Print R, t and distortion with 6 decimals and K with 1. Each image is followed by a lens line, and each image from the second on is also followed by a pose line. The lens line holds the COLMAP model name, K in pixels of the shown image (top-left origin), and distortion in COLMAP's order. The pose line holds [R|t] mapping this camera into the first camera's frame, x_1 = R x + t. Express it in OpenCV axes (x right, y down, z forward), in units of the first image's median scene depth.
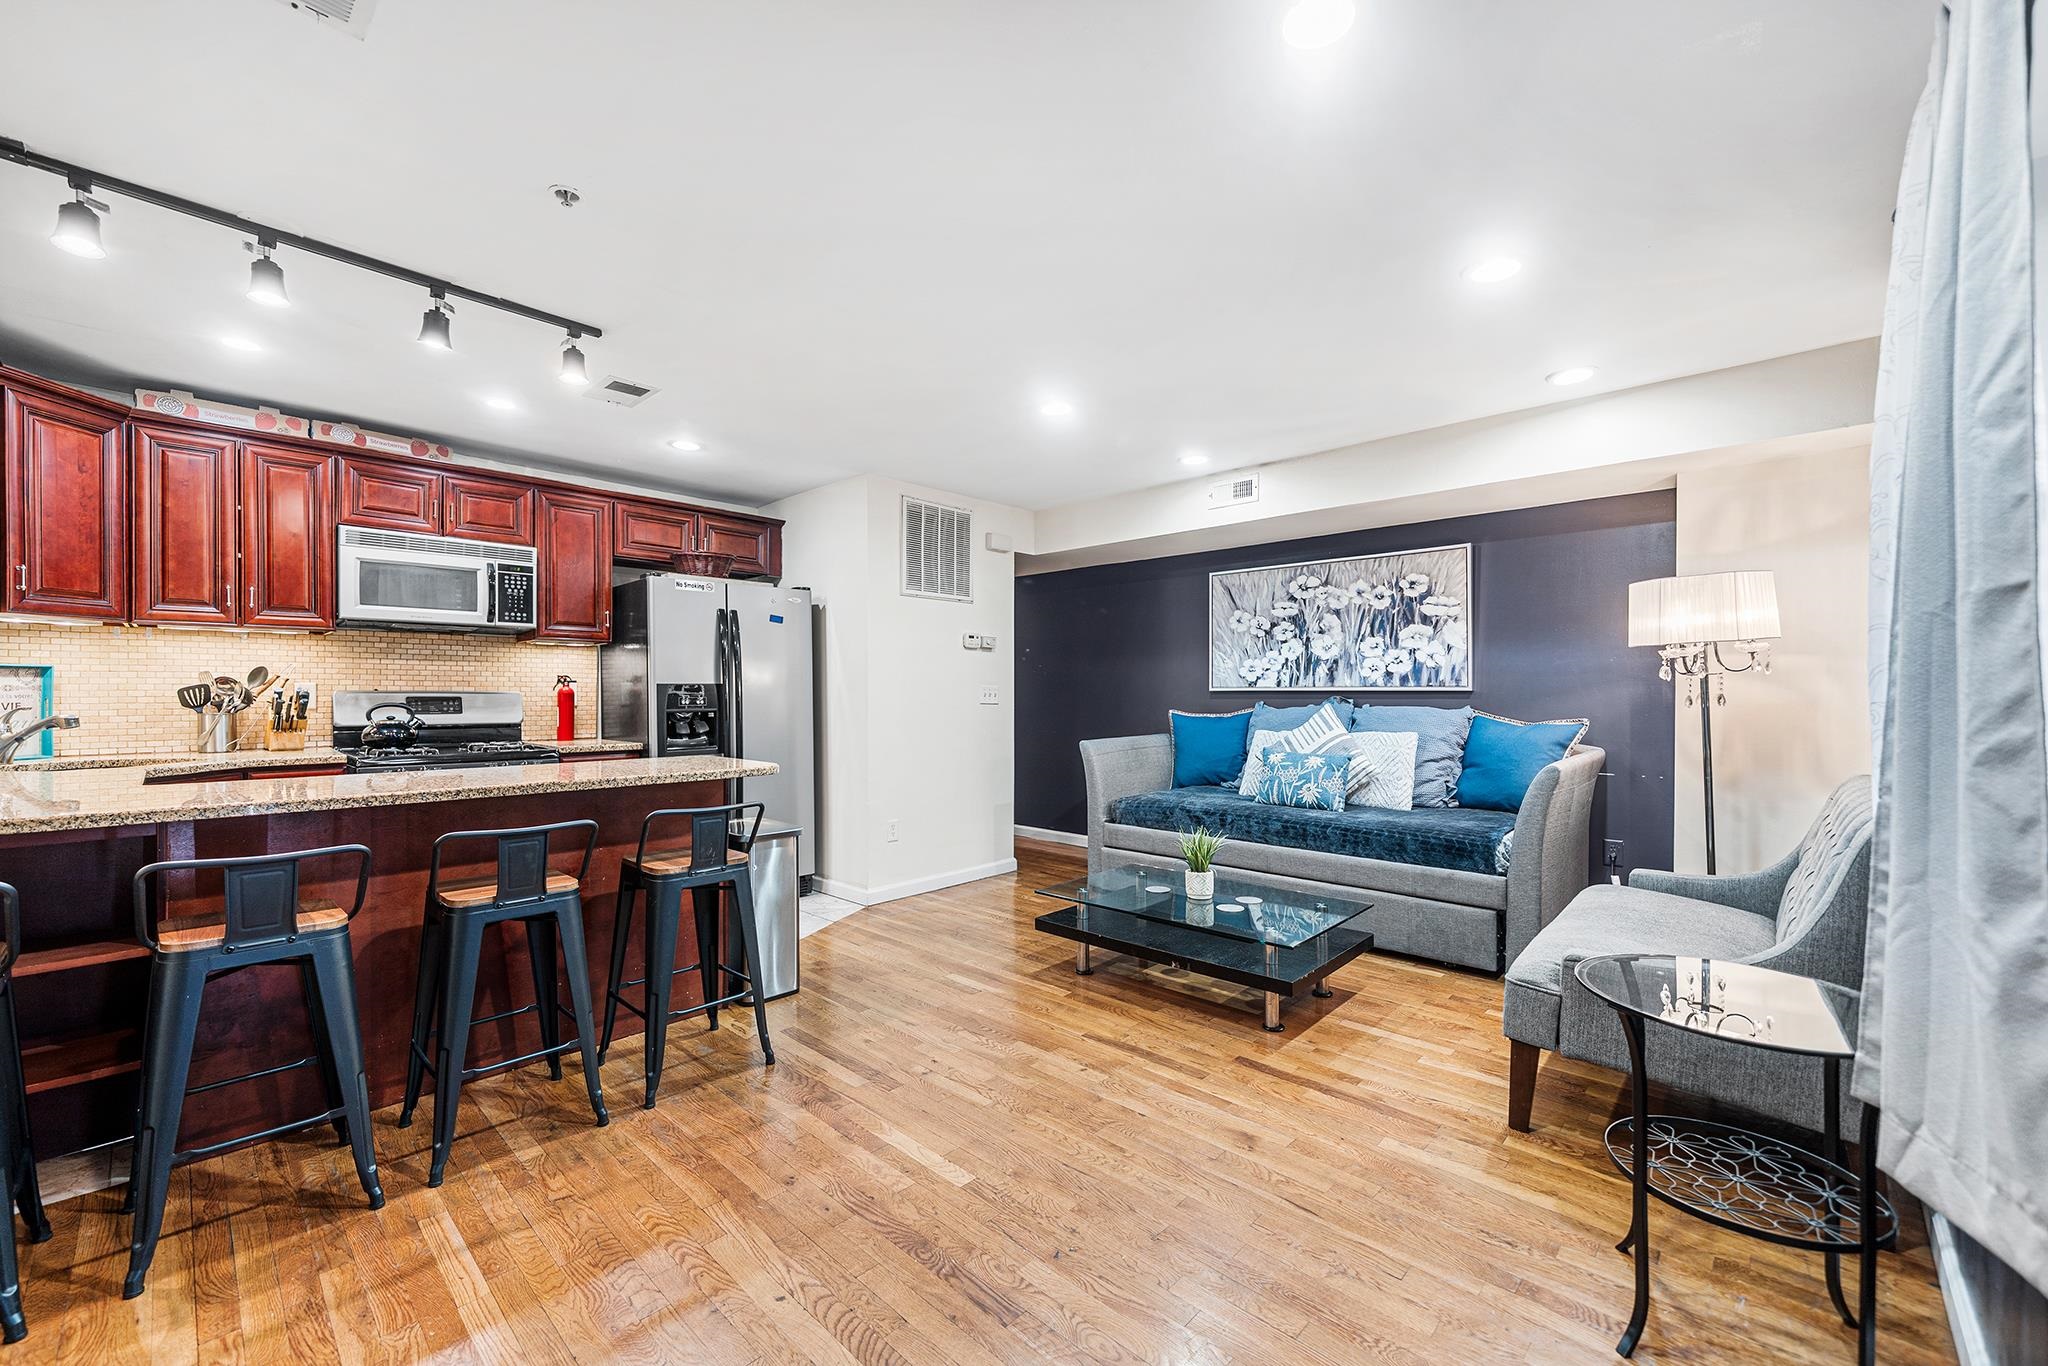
lens RADIAL K [[839.6, 0, 1019.0], [0, 839.6, 700.0], [0, 0, 1]] dist [-0.004003, -0.000018]
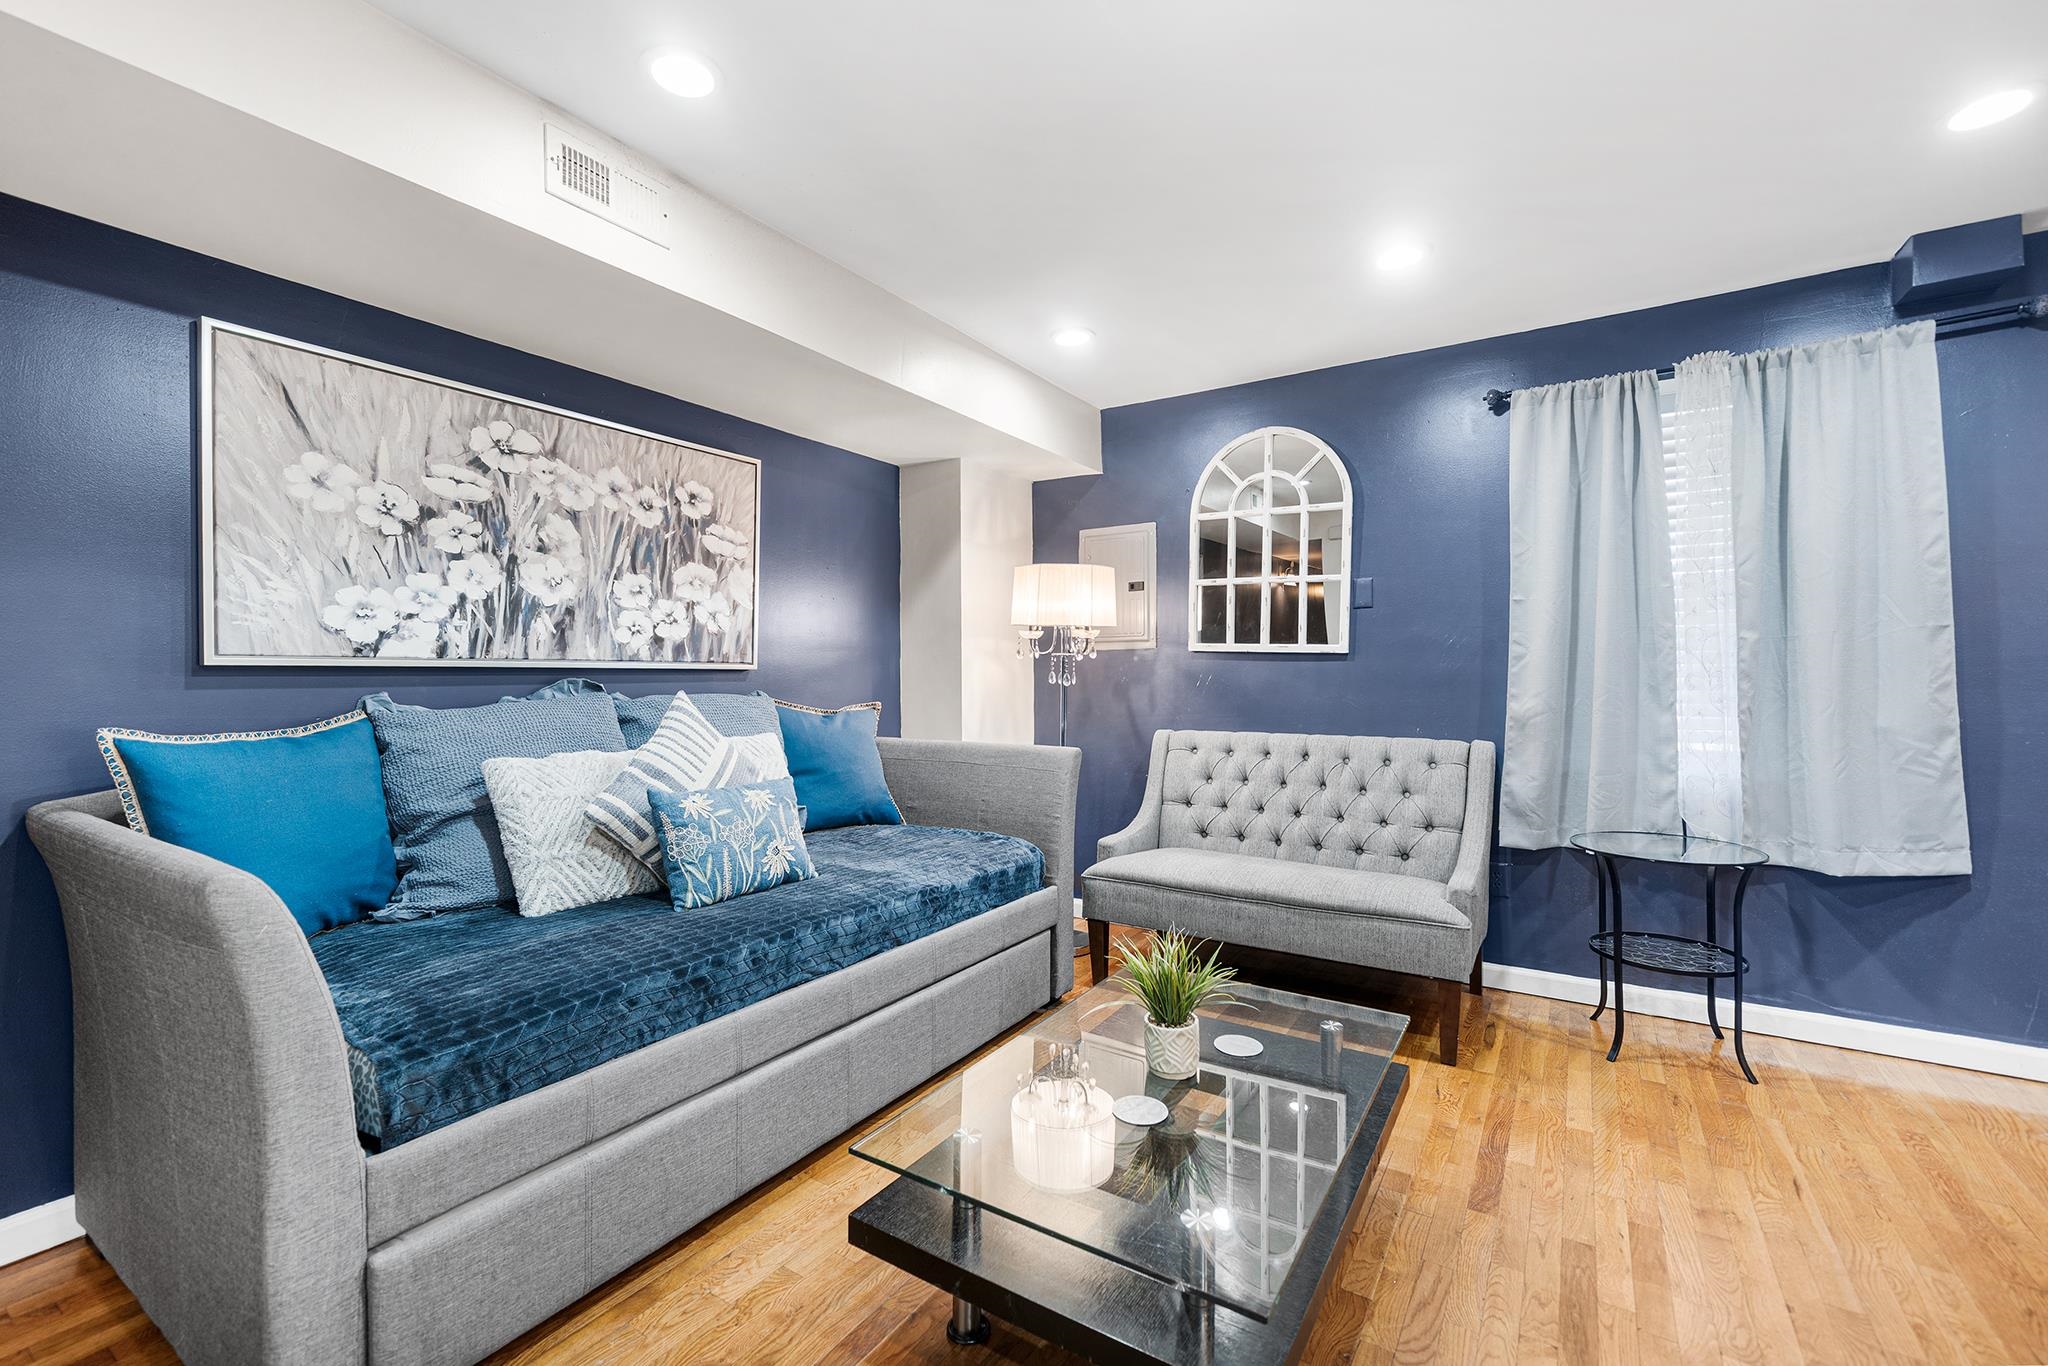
lens RADIAL K [[839.6, 0, 1044.8], [0, 839.6, 687.2], [0, 0, 1]] dist [-0.004003, -0.000018]
pose [[-0.183561, -0.014865, 0.982896, -0.187380], [0.009324, 0.999814, 0.016863, -0.005260], [-0.982964, 0.012260, -0.183388, 0.824959]]
